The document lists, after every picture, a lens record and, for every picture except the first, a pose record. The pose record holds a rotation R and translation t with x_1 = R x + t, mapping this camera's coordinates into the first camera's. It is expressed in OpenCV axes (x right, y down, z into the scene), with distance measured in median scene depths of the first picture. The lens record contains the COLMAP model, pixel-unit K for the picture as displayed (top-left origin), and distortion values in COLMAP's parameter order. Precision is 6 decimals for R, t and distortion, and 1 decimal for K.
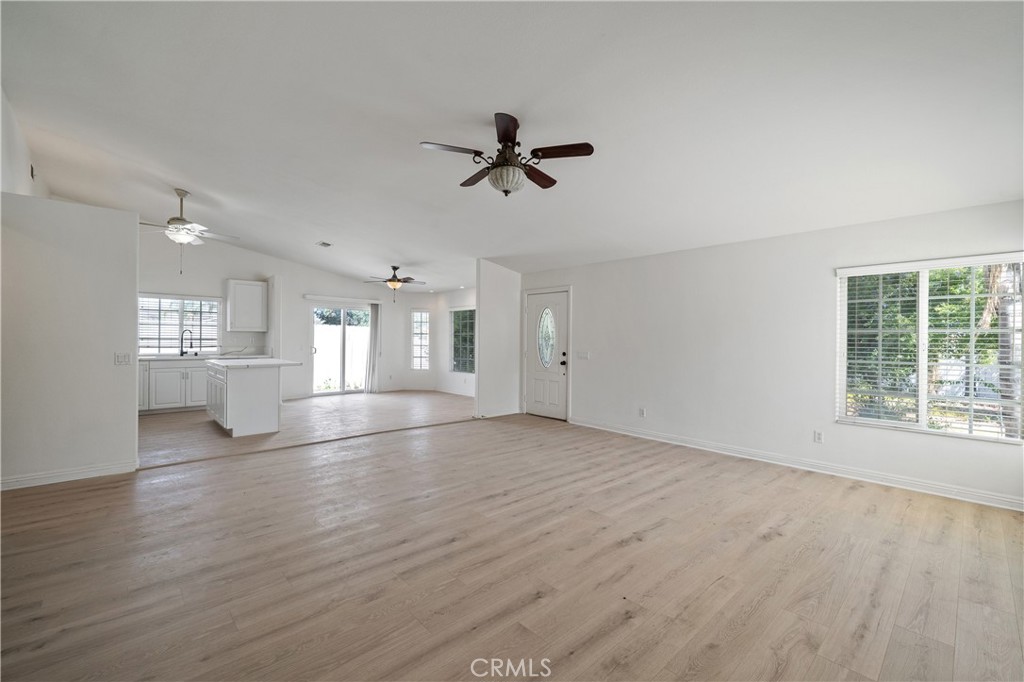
lens RADIAL K [[425.0, 0, 511.5], [0, 425.0, 334.8], [0, 0, 1]] dist [-0.001428, 0.000053]
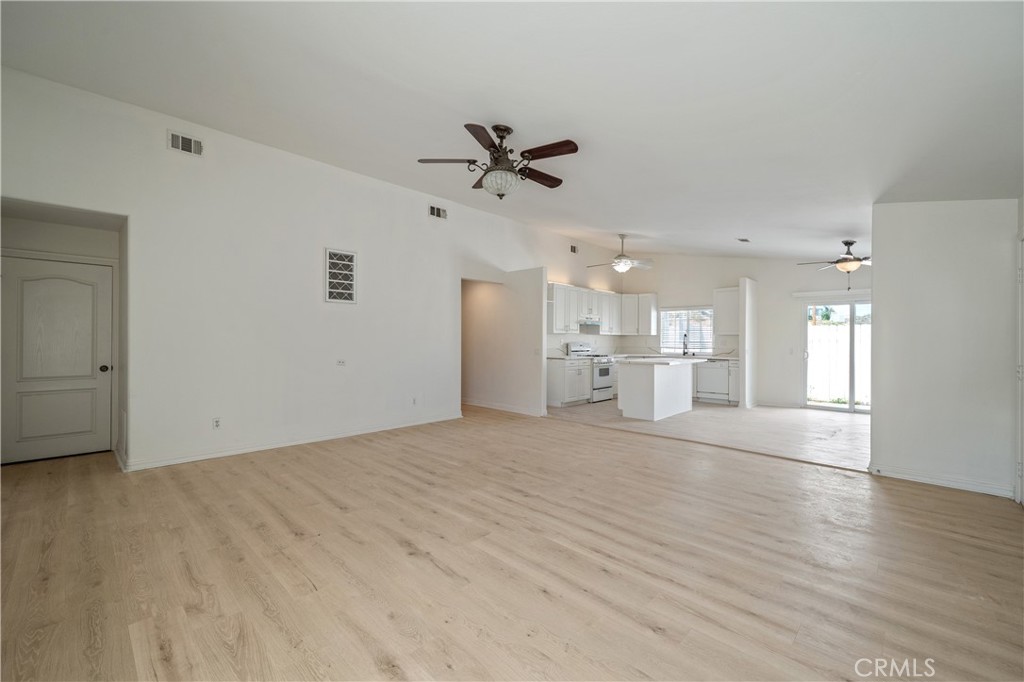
lens RADIAL K [[425.0, 0, 512.8], [0, 425.0, 340.3], [0, 0, 1]] dist [-0.001428, 0.000053]
pose [[0.062579, -0.008504, -0.998004, 0.979274], [0.005092, 0.999953, -0.008202, 0.027368], [0.998027, -0.004569, 0.062619, 0.927949]]
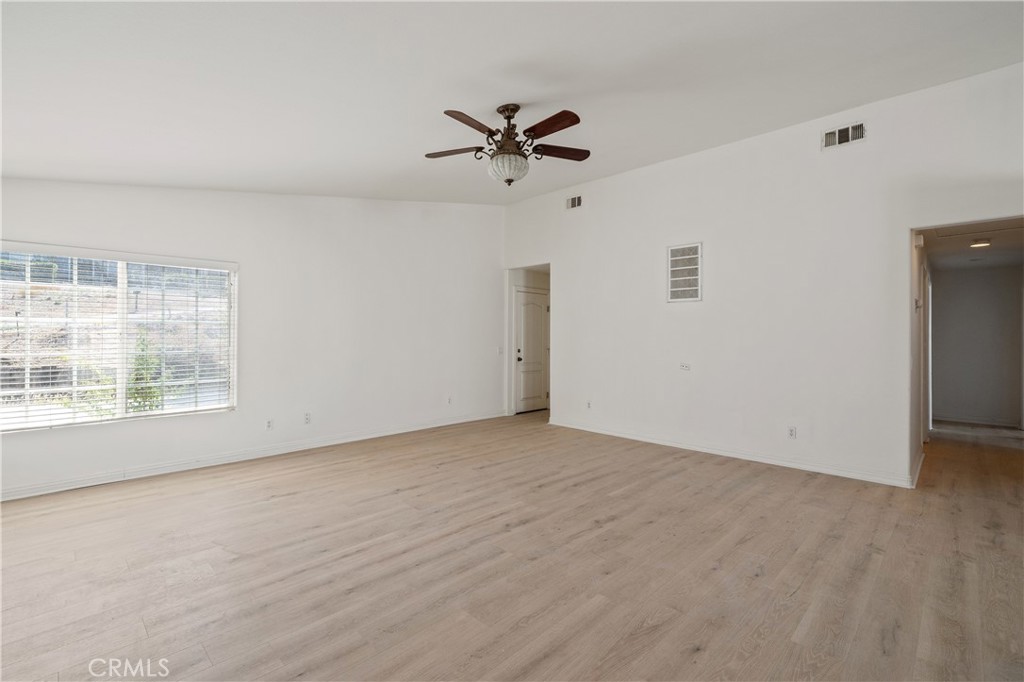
lens RADIAL K [[456.8, 0, 505.7], [0, 456.8, 339.0], [0, 0, 1]] dist [-0.001302, -0.000242]
pose [[-0.998744, -0.016705, -0.047245, 0.037621], [-0.016292, 0.999826, -0.009103, 0.023437], [0.047389, -0.008321, -0.998842, 1.927134]]
